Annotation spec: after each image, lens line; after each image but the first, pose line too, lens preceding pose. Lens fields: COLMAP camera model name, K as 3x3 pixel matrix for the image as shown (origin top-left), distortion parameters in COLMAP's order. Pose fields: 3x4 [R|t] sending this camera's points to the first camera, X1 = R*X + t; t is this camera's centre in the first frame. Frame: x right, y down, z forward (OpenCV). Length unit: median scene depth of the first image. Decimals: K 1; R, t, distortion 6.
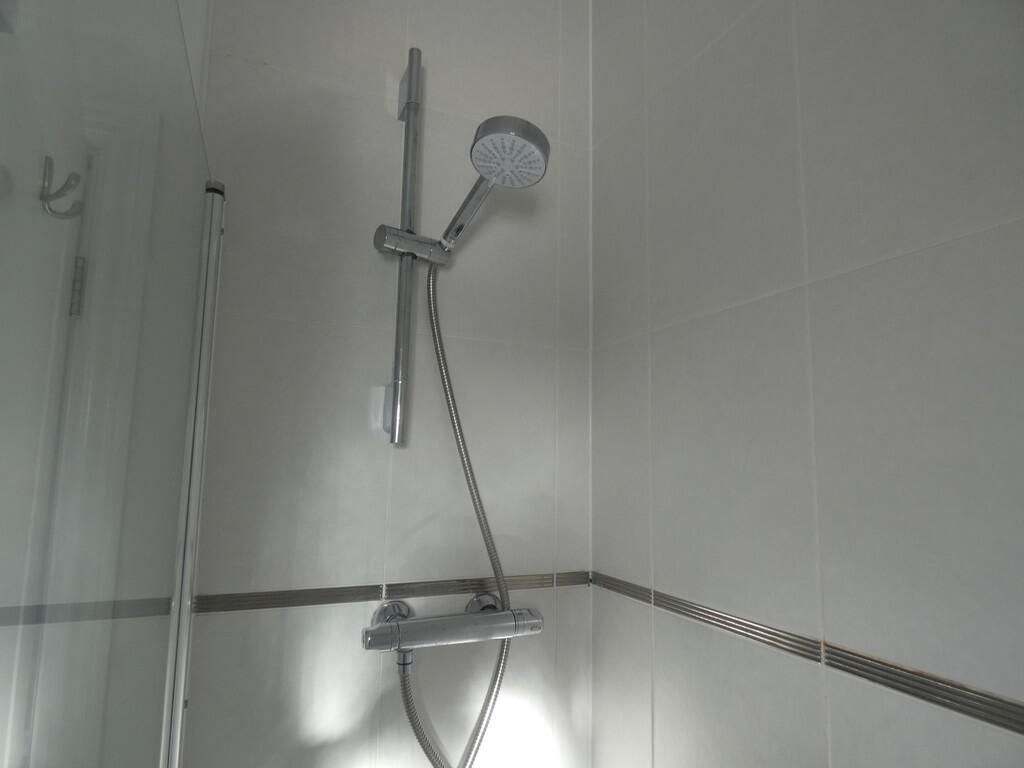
lens RADIAL K [[613.2, 0, 509.7], [0, 613.2, 379.7], [0, 0, 1]] dist [0.030724, -0.038041]
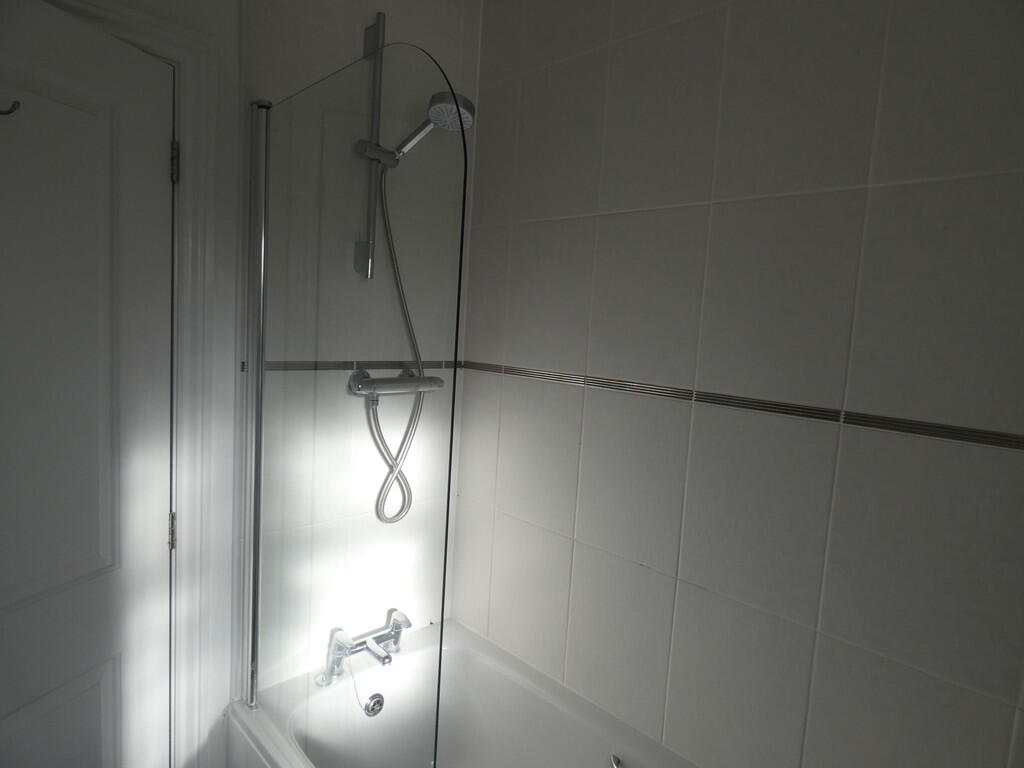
lens RADIAL K [[613.2, 0, 509.7], [0, 613.2, 379.7], [0, 0, 1]] dist [0.030724, -0.038041]
pose [[0.936565, 0.008895, 0.350380, -0.398888], [-0.092109, 0.970786, 0.221562, -0.037007], [-0.338174, -0.239780, 0.910024, -0.712396]]
